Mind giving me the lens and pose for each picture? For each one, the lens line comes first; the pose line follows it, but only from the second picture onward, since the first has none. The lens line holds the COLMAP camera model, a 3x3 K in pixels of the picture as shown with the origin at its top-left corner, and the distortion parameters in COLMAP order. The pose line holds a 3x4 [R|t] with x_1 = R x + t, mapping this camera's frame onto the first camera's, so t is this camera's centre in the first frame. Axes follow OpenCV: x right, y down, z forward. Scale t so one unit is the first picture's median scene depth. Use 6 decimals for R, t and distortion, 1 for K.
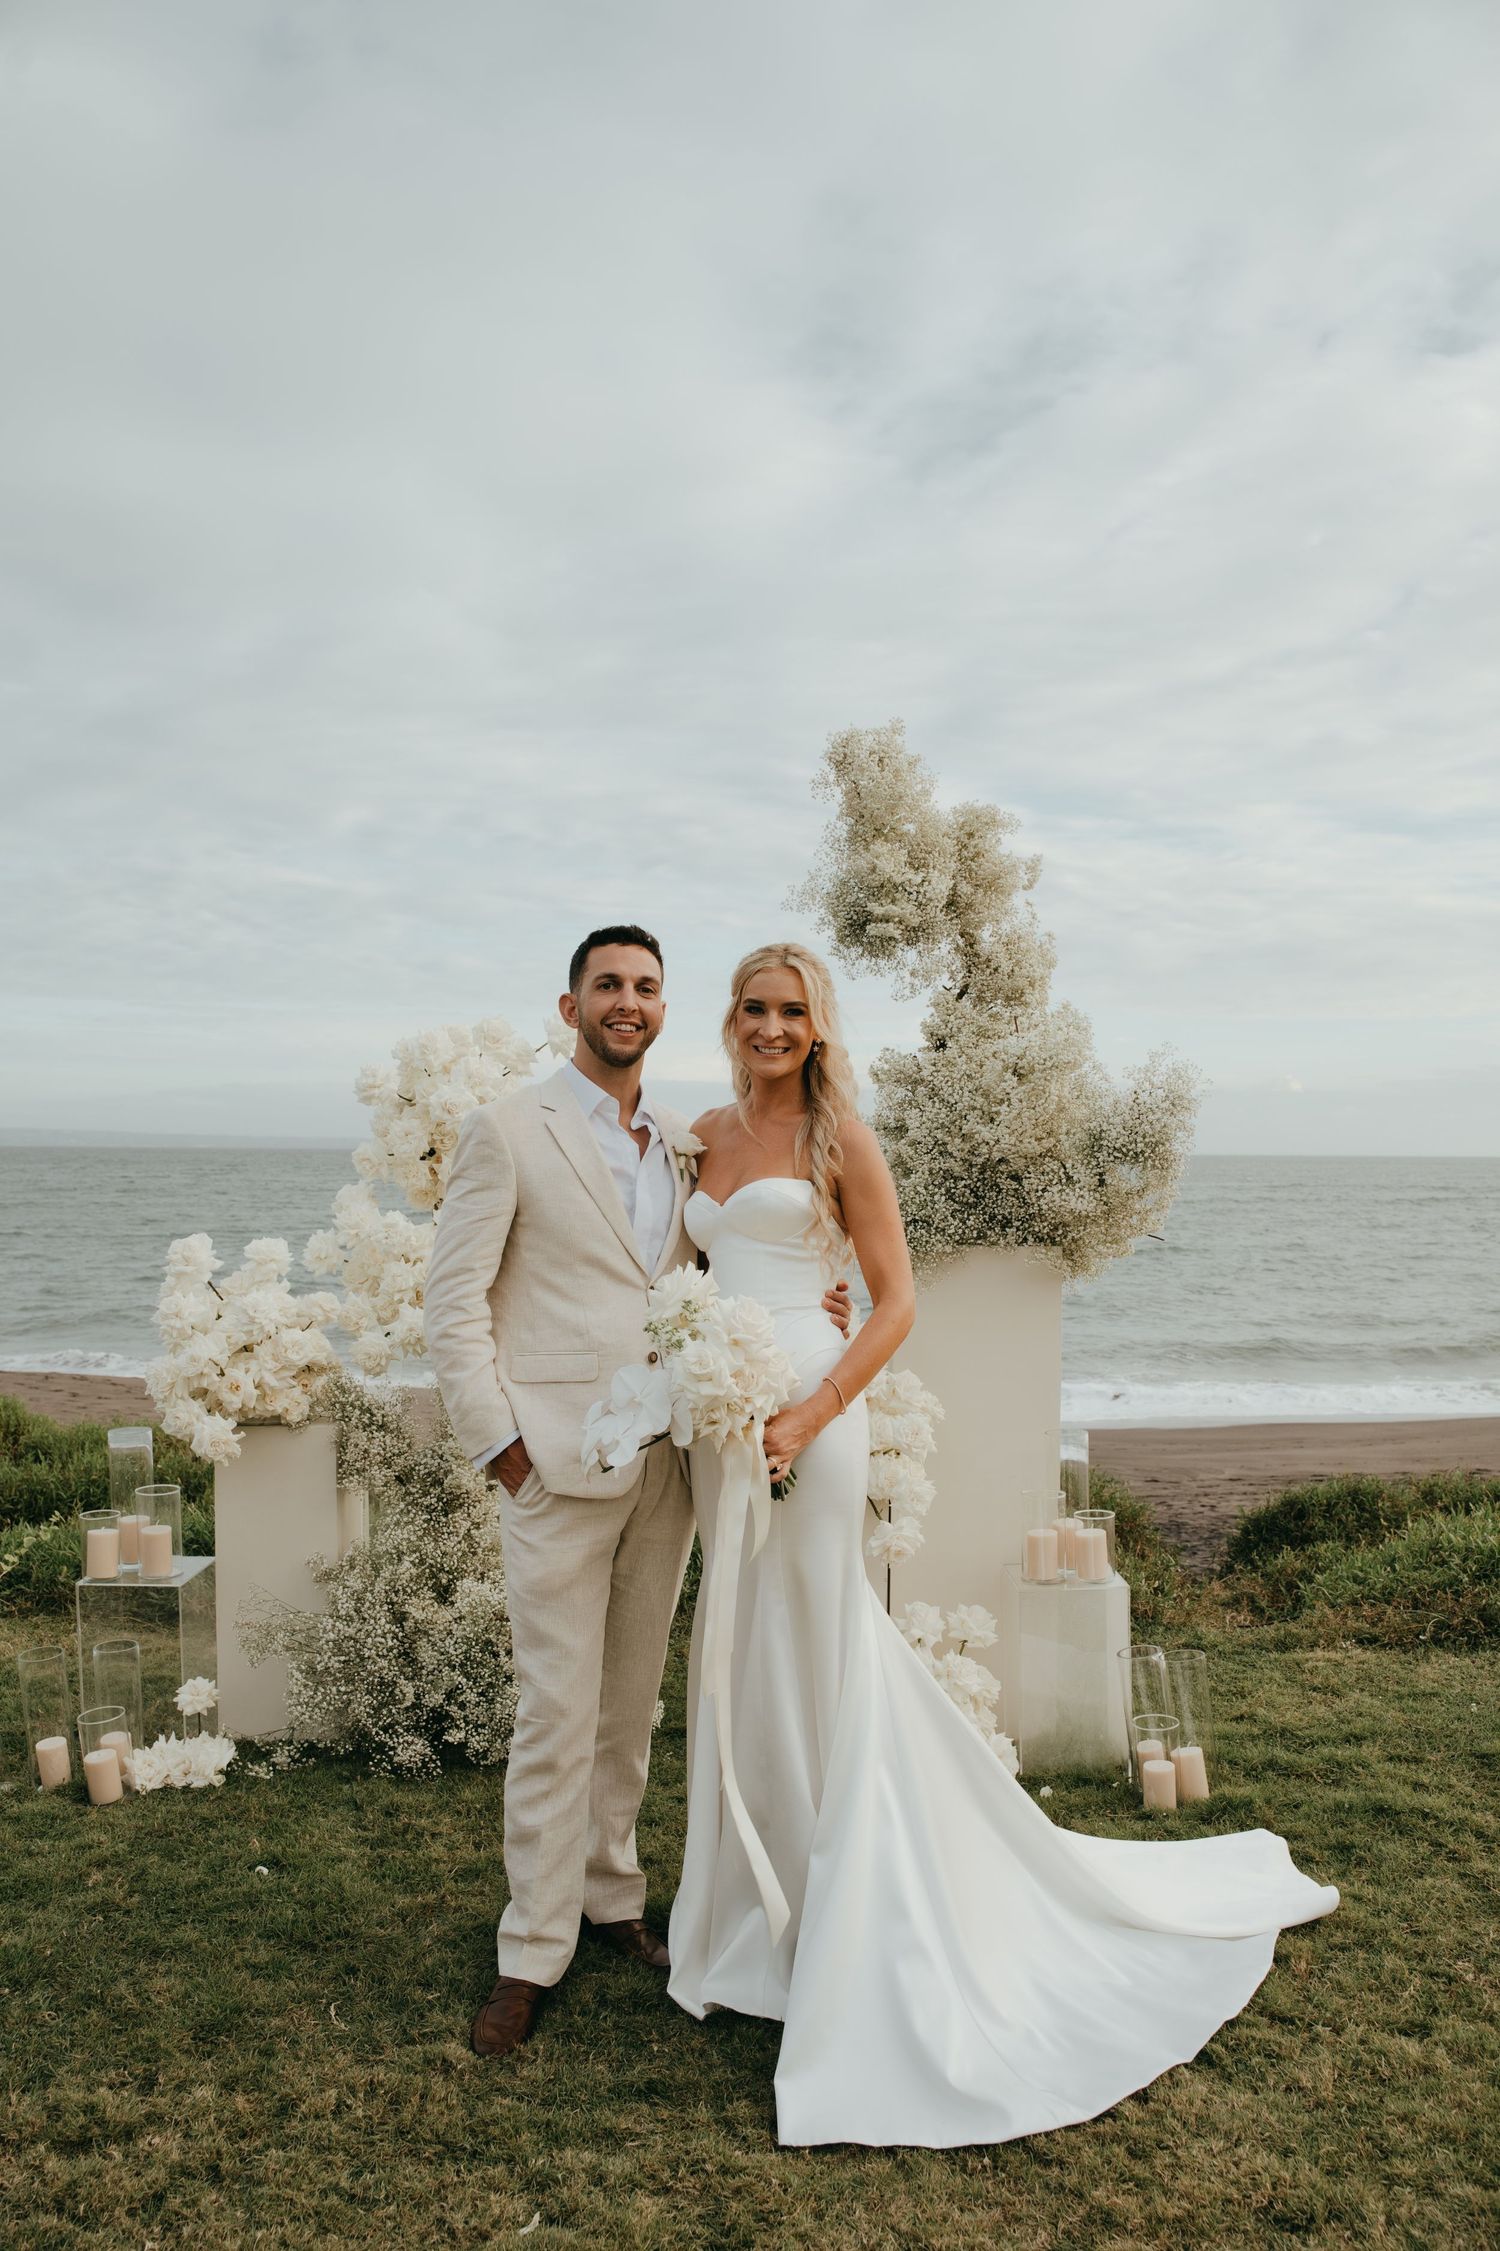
lens RADIAL K [[1972.7, 0, 753.5], [0, 1972.7, 1221.2], [0, 0, 1]] dist [-0.133922, 0.180381]
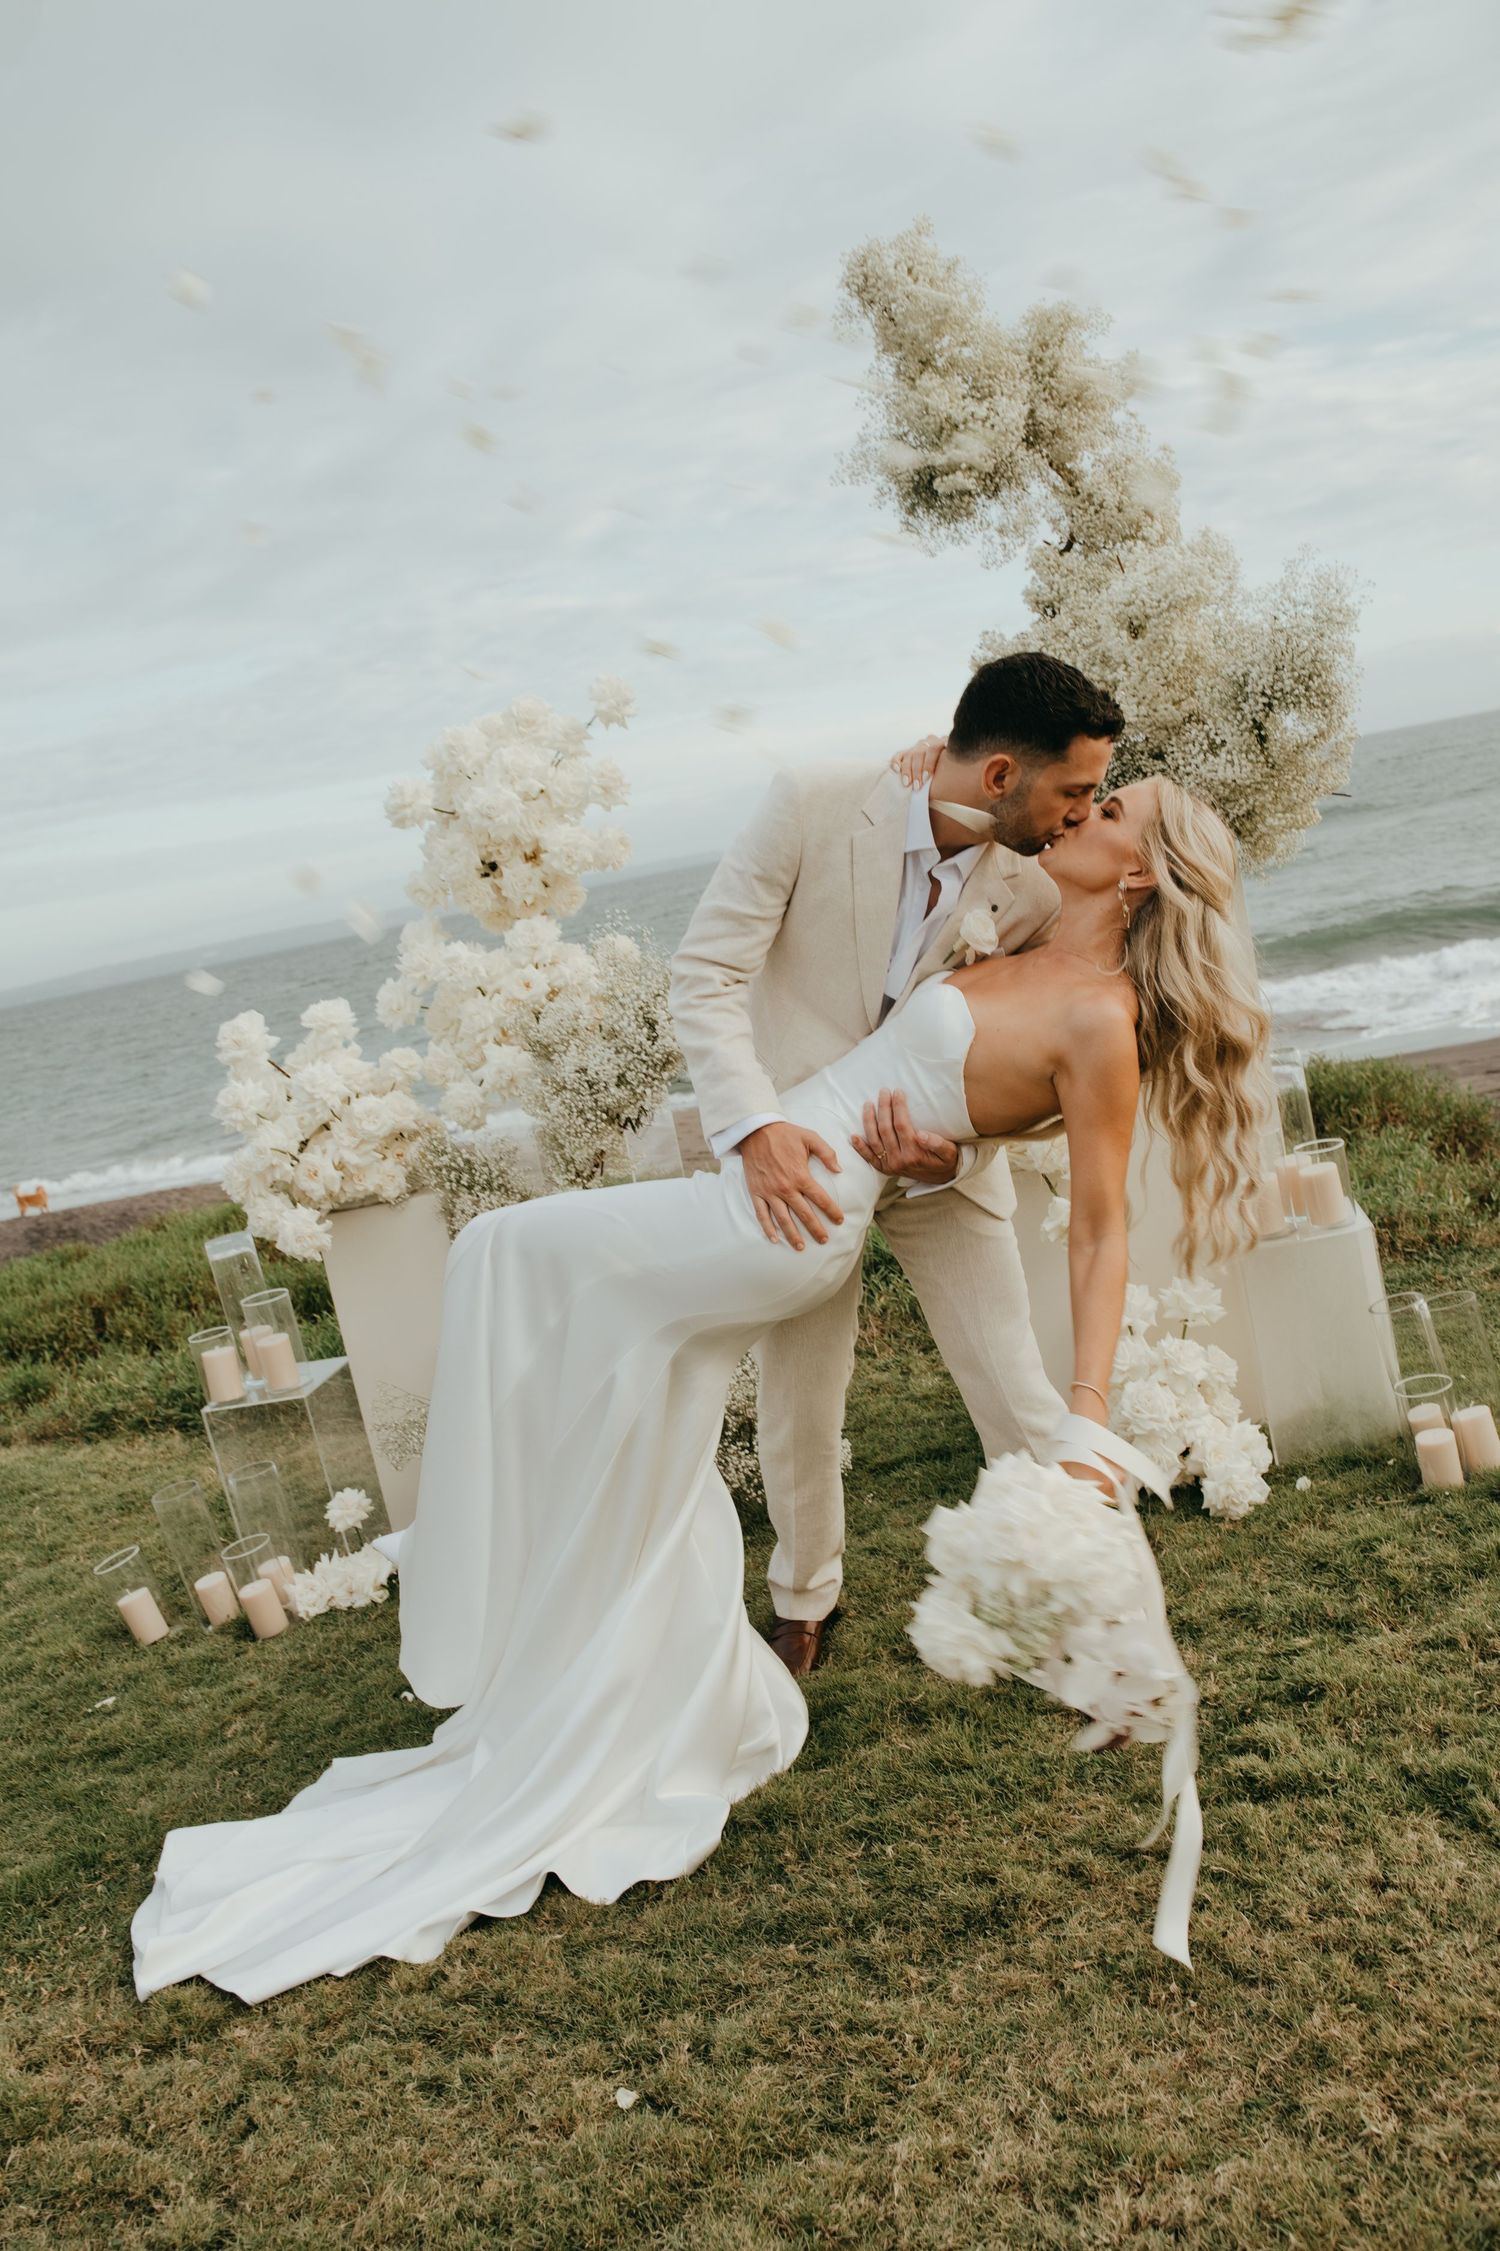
lens RADIAL K [[1972.7, 0, 753.5], [0, 1972.7, 1221.2], [0, 0, 1]] dist [-0.133922, 0.180381]
pose [[0.962243, -0.162816, -0.218127, 0.120605], [0.196188, 0.970352, 0.141163, 0.018725], [0.188676, -0.178627, 0.965657, 0.162940]]
